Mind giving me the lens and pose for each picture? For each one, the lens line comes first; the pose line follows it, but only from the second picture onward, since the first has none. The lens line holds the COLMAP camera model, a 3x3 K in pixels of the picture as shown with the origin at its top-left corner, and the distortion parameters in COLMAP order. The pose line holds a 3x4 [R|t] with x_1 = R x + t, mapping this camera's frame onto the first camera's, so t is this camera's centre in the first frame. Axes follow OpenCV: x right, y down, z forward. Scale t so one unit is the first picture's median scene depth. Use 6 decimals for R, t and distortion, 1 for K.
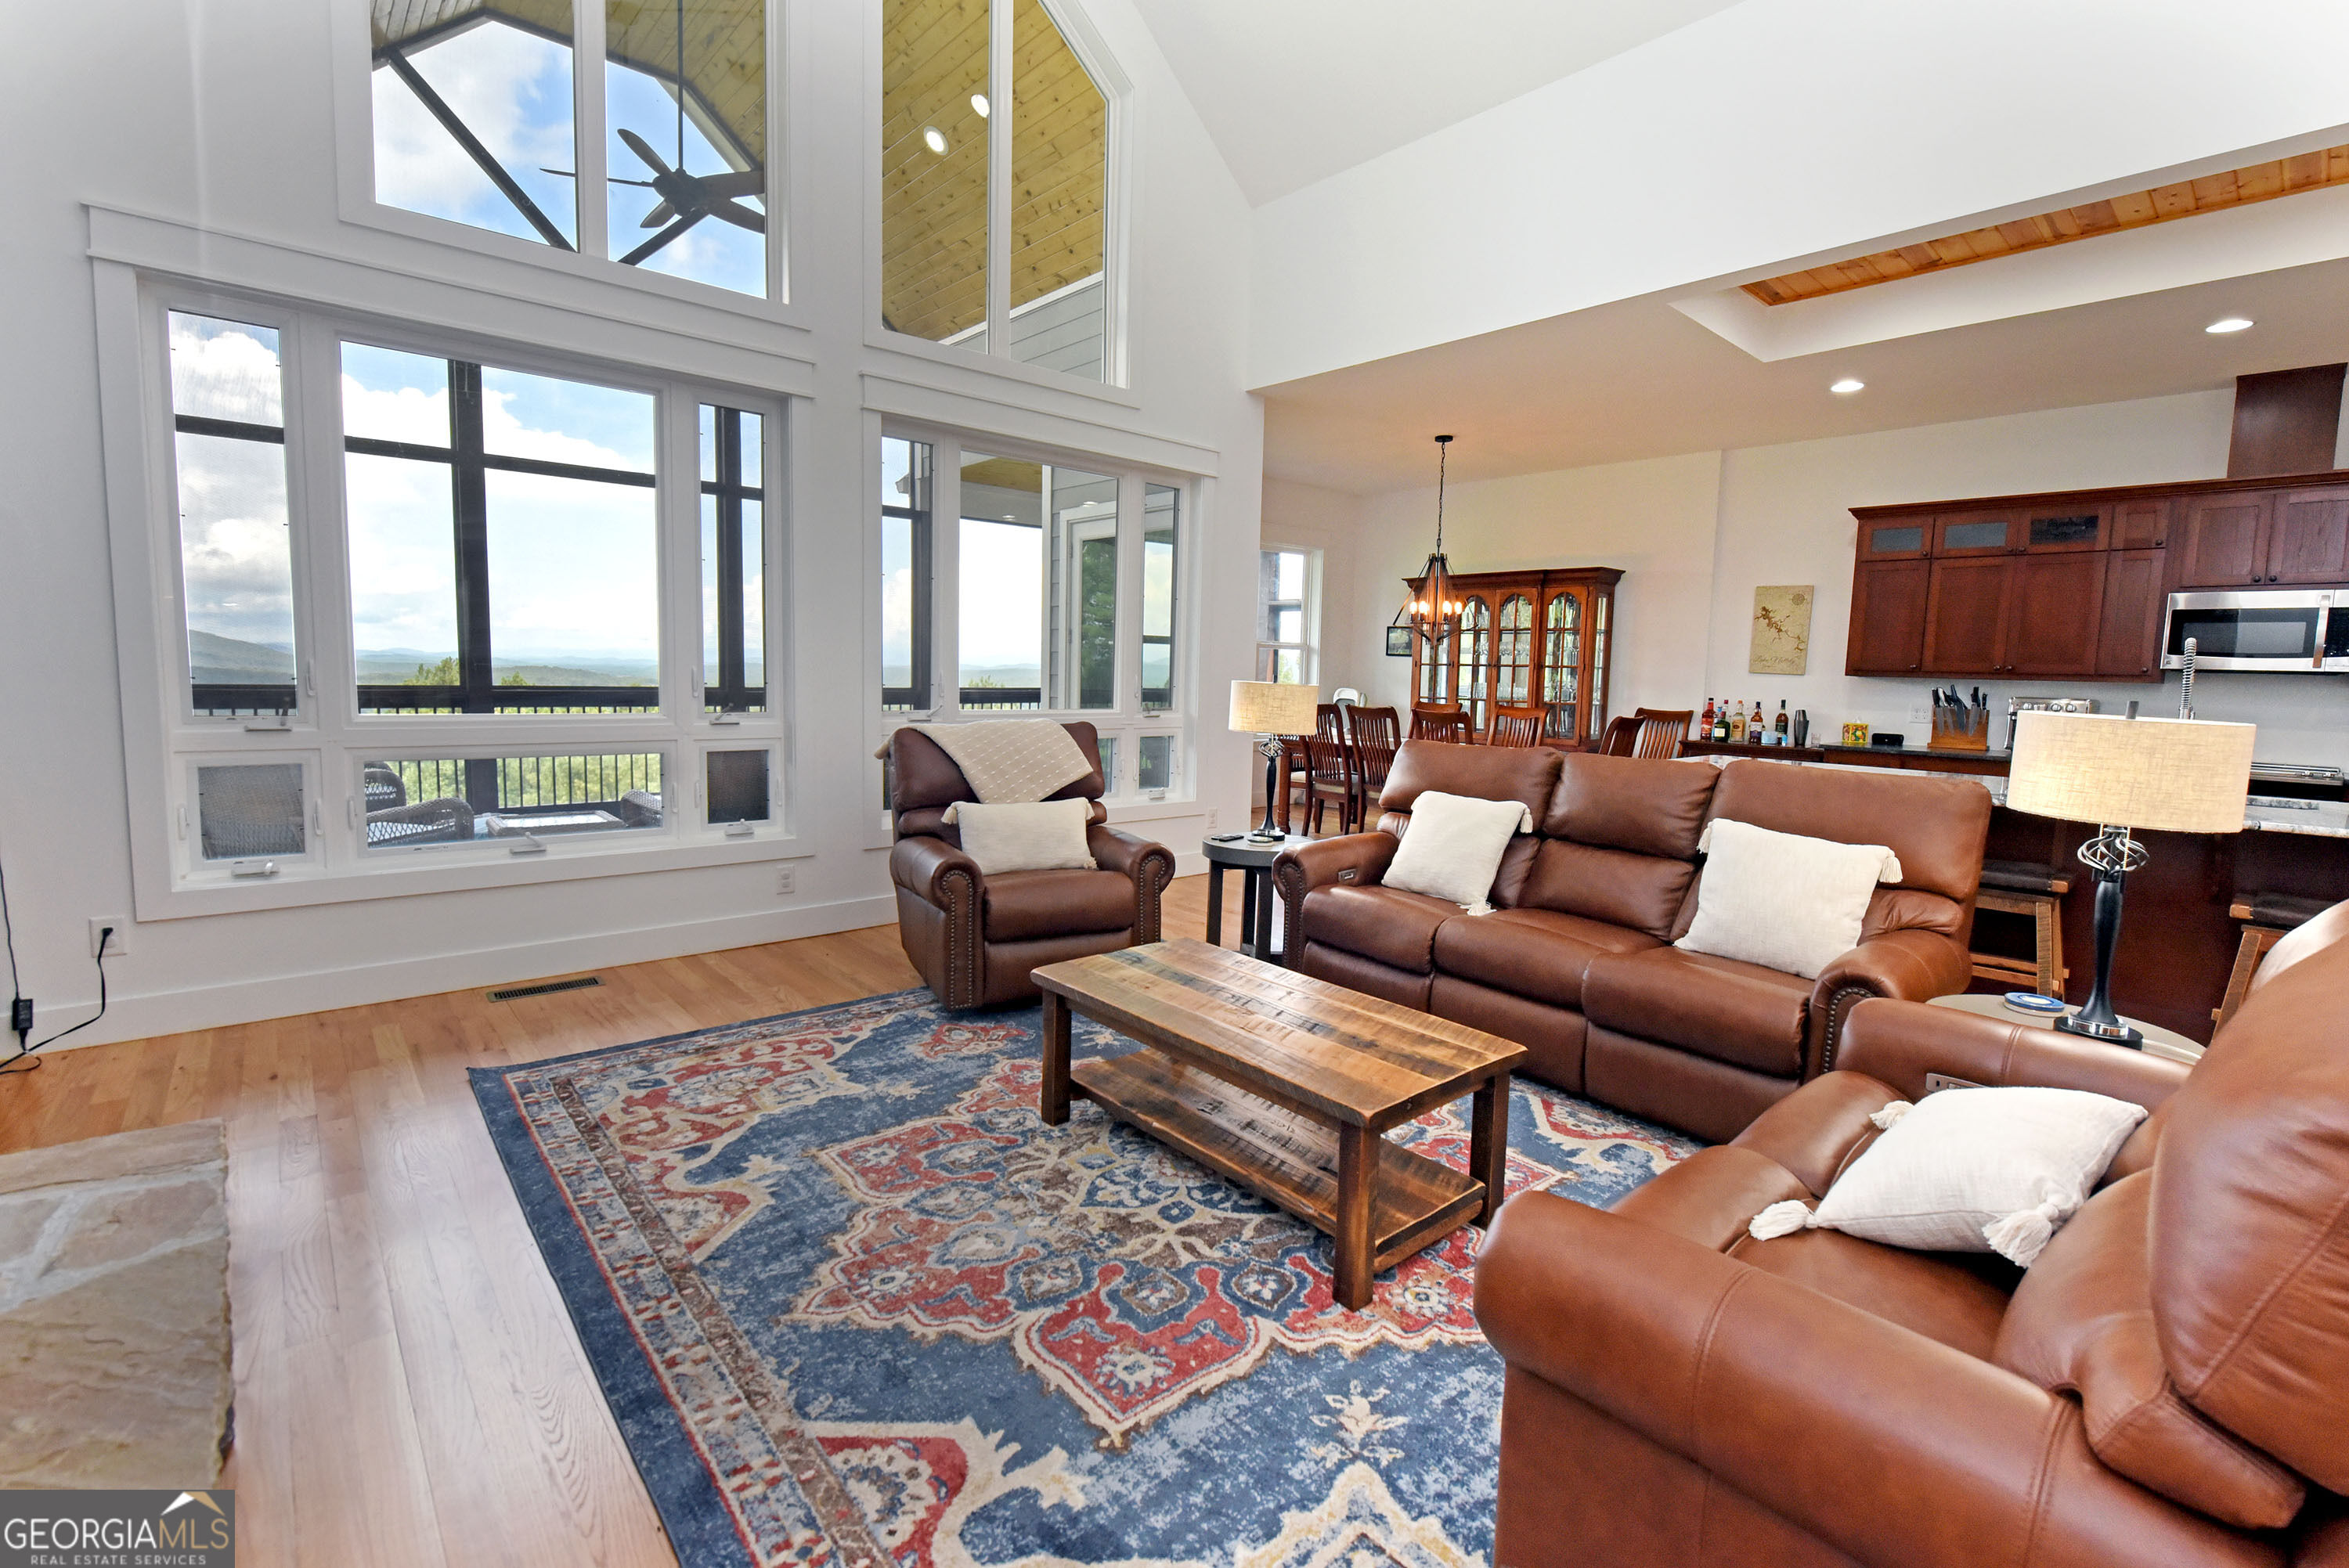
lens RADIAL K [[1033.6, 0, 1177.6], [0, 1033.6, 763.5], [0, 0, 1]] dist [-0.005420, -0.001039]
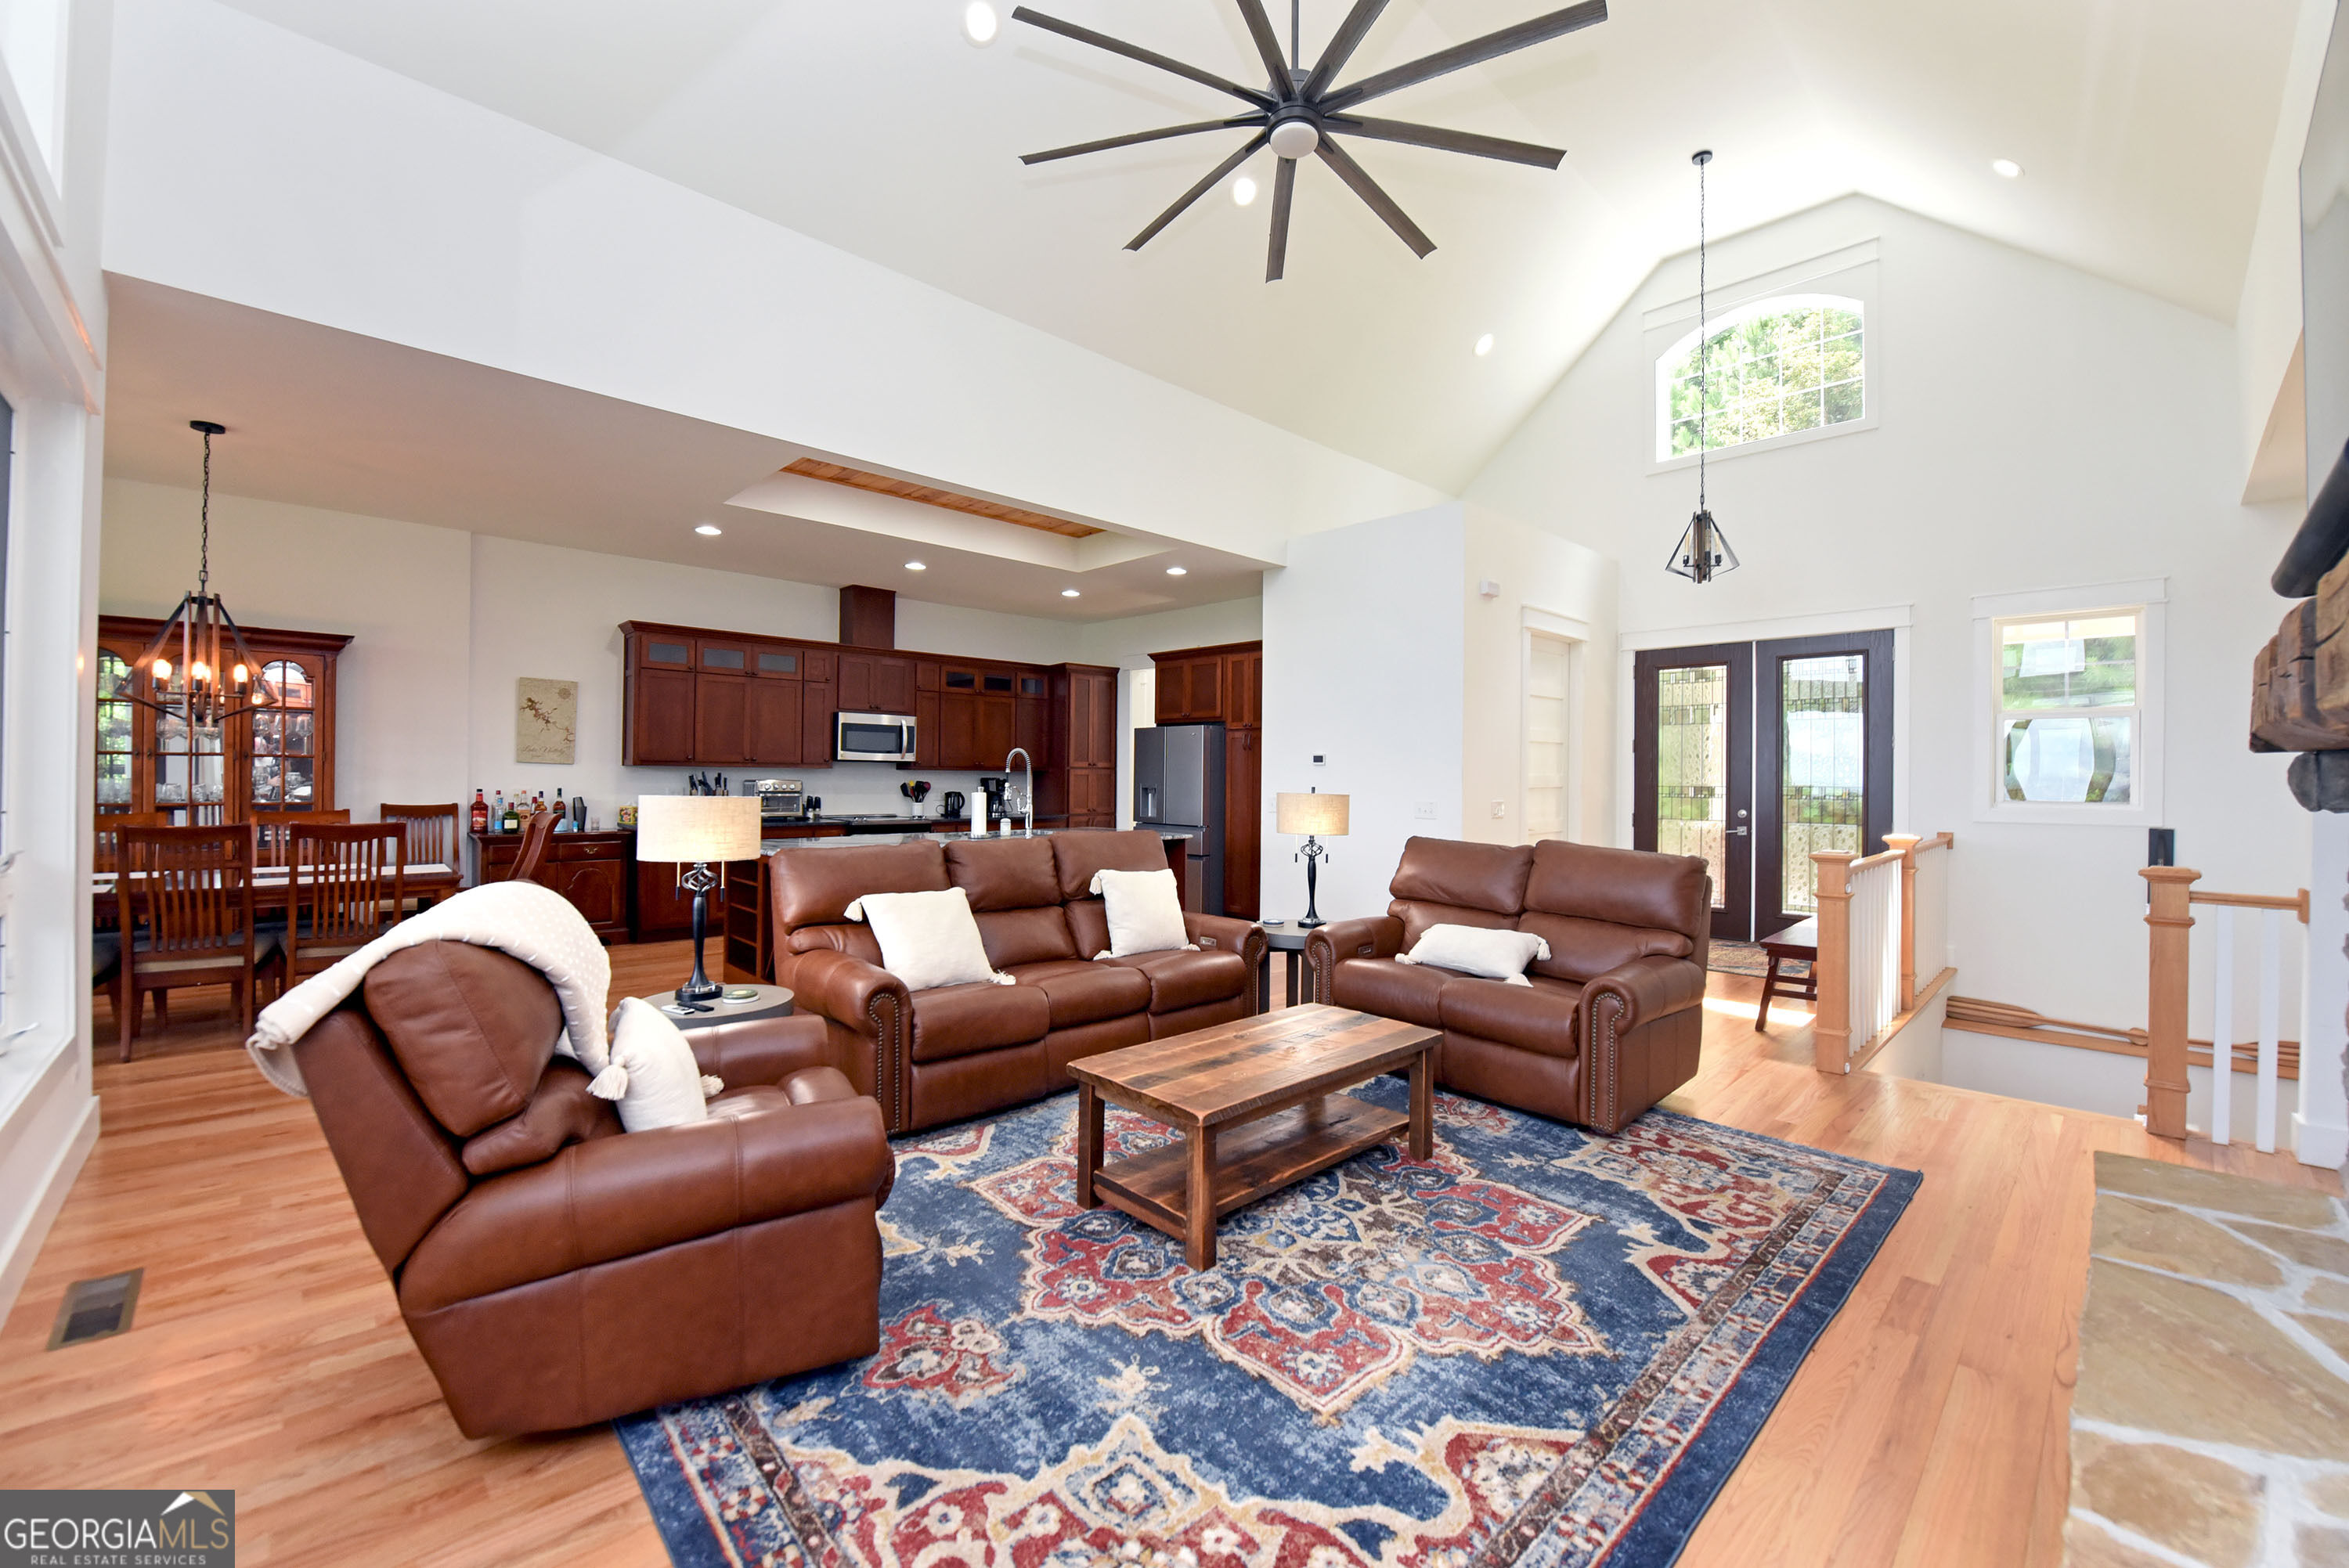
lens RADIAL K [[943.0, 0, 1178.5], [0, 943.0, 775.9], [0, 0, 1]] dist [-0.016524, -0.001398]
pose [[-0.042140, -0.026979, 0.998747, -0.992880], [0.078779, 0.996433, 0.030240, -0.135071], [-0.996001, 0.079954, -0.039864, 1.042223]]
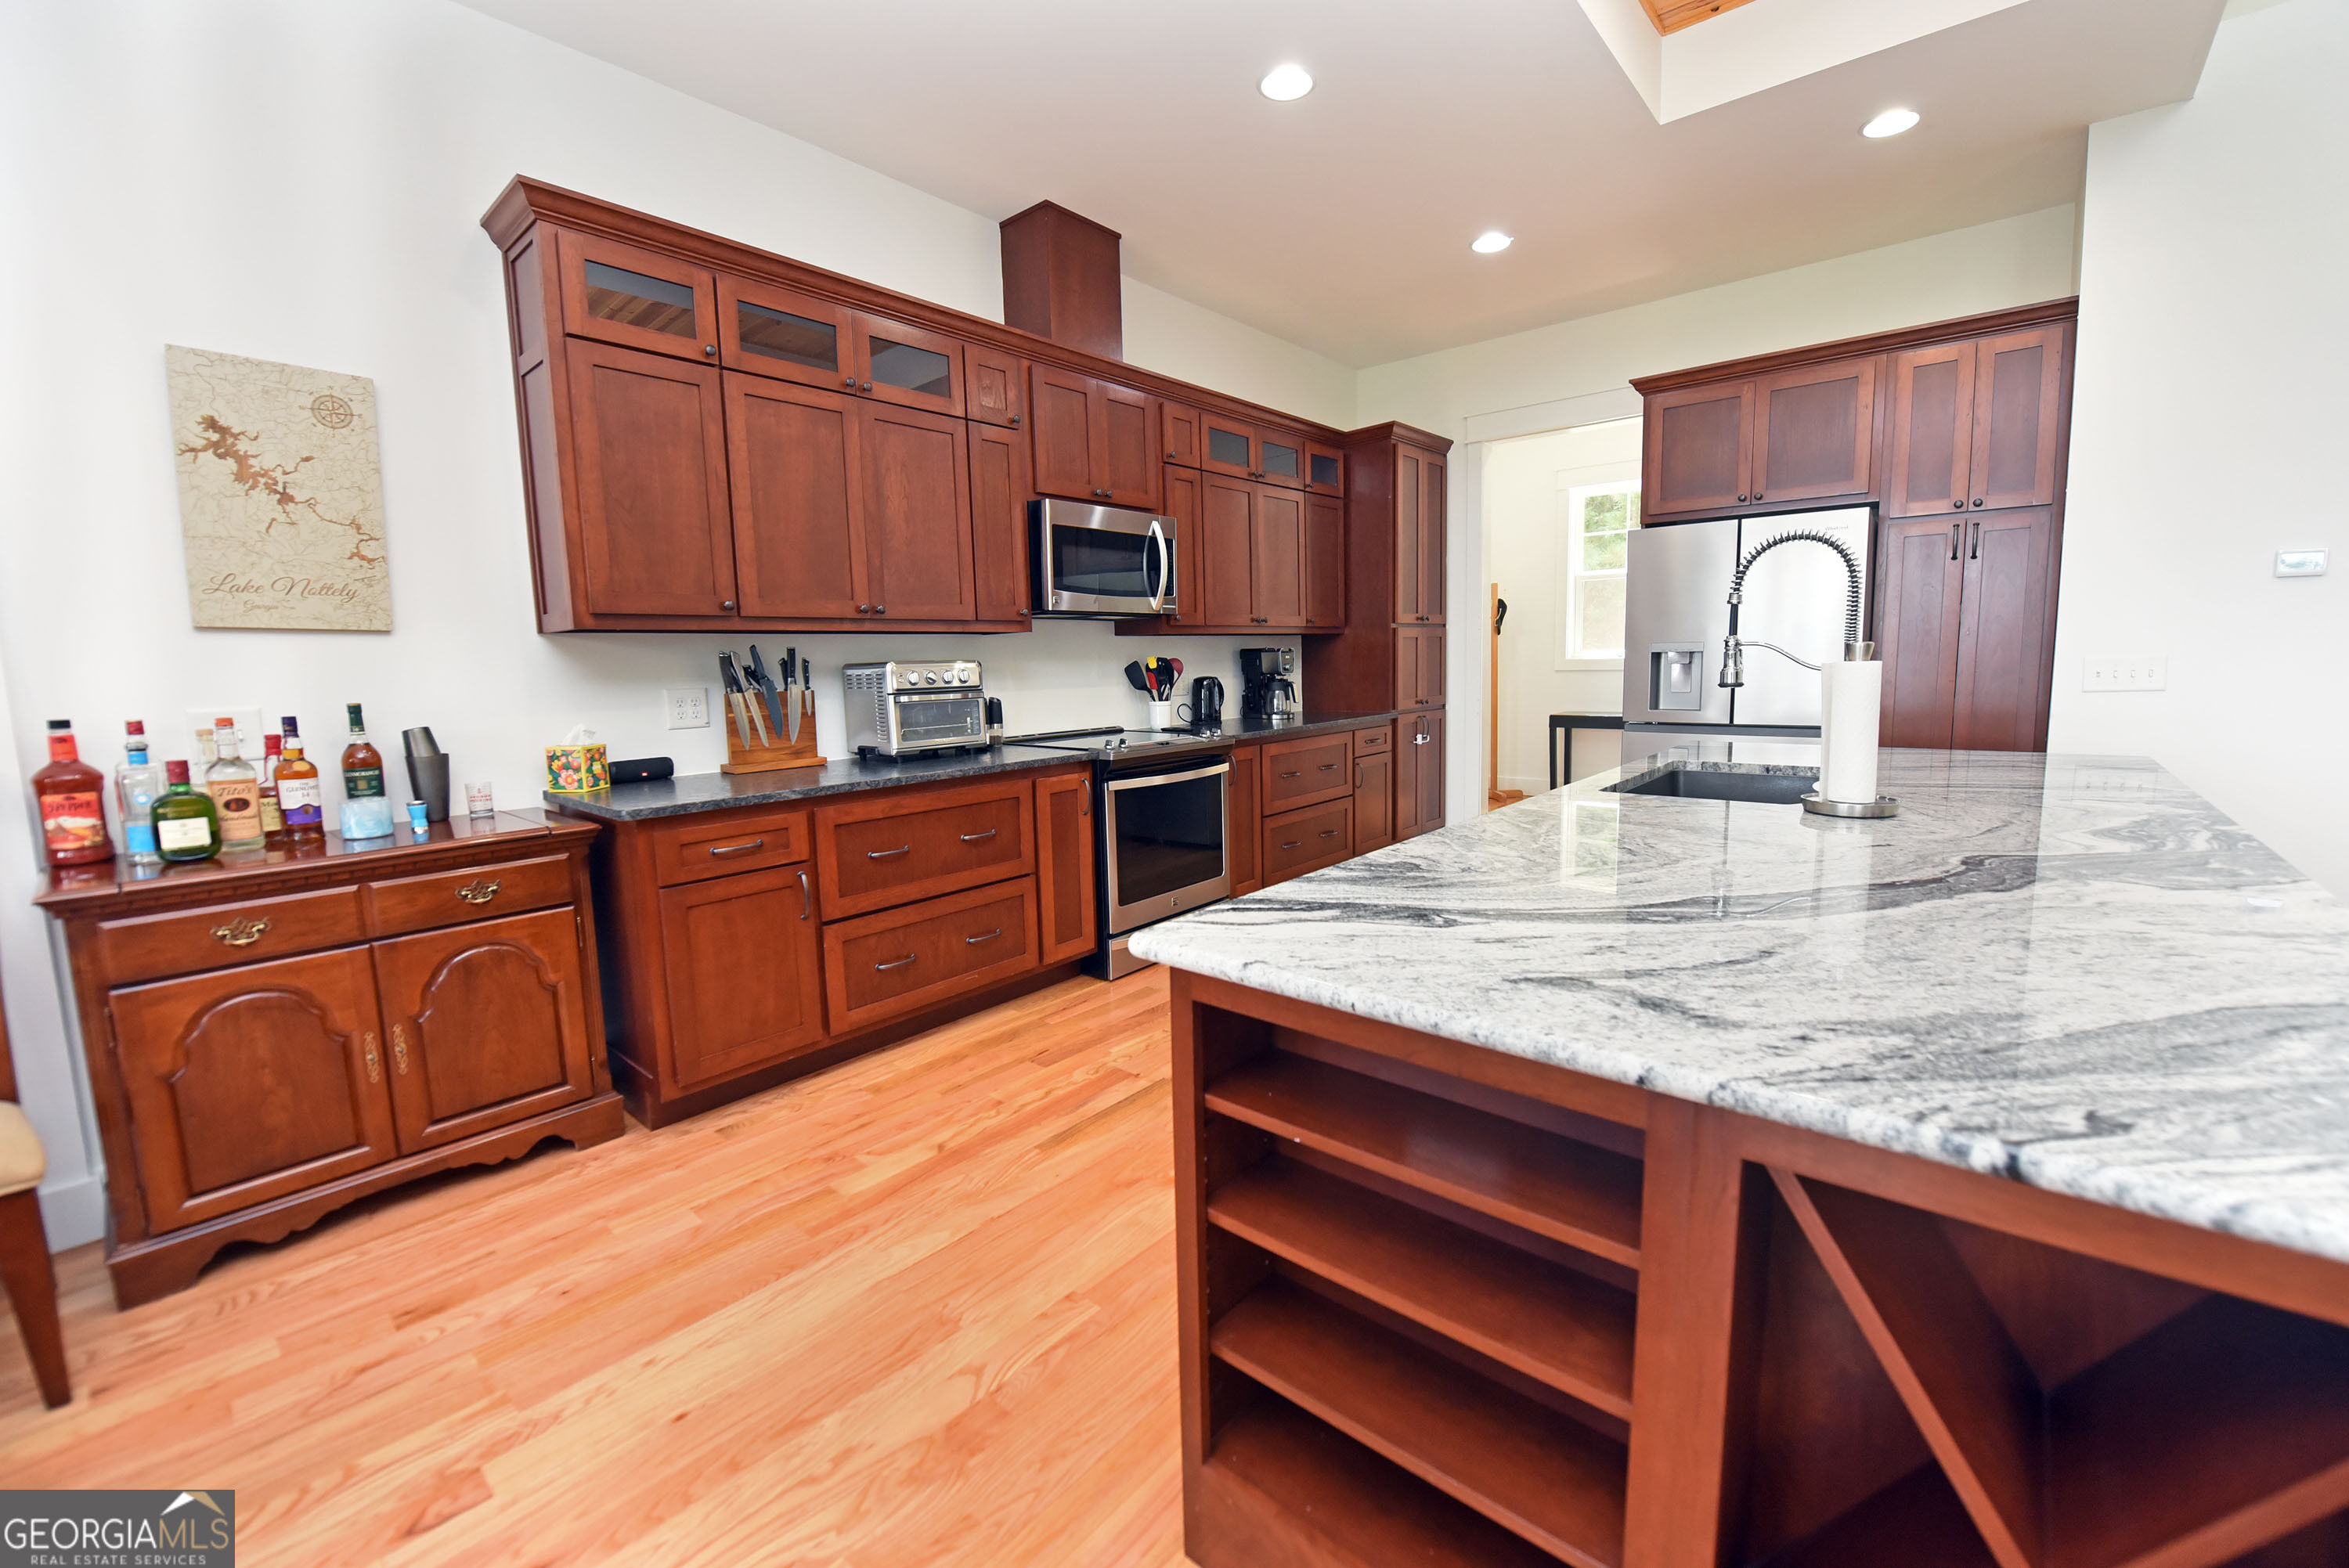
lens RADIAL K [[943.0, 0, 1169.6], [0, 943.0, 776.6], [0, 0, 1]] dist [-0.016524, -0.001398]
pose [[-0.126833, -0.148320, 0.980772, 0.613961], [0.110381, 0.980506, 0.162554, -0.148486], [-0.985763, 0.128876, -0.107989, 1.948816]]
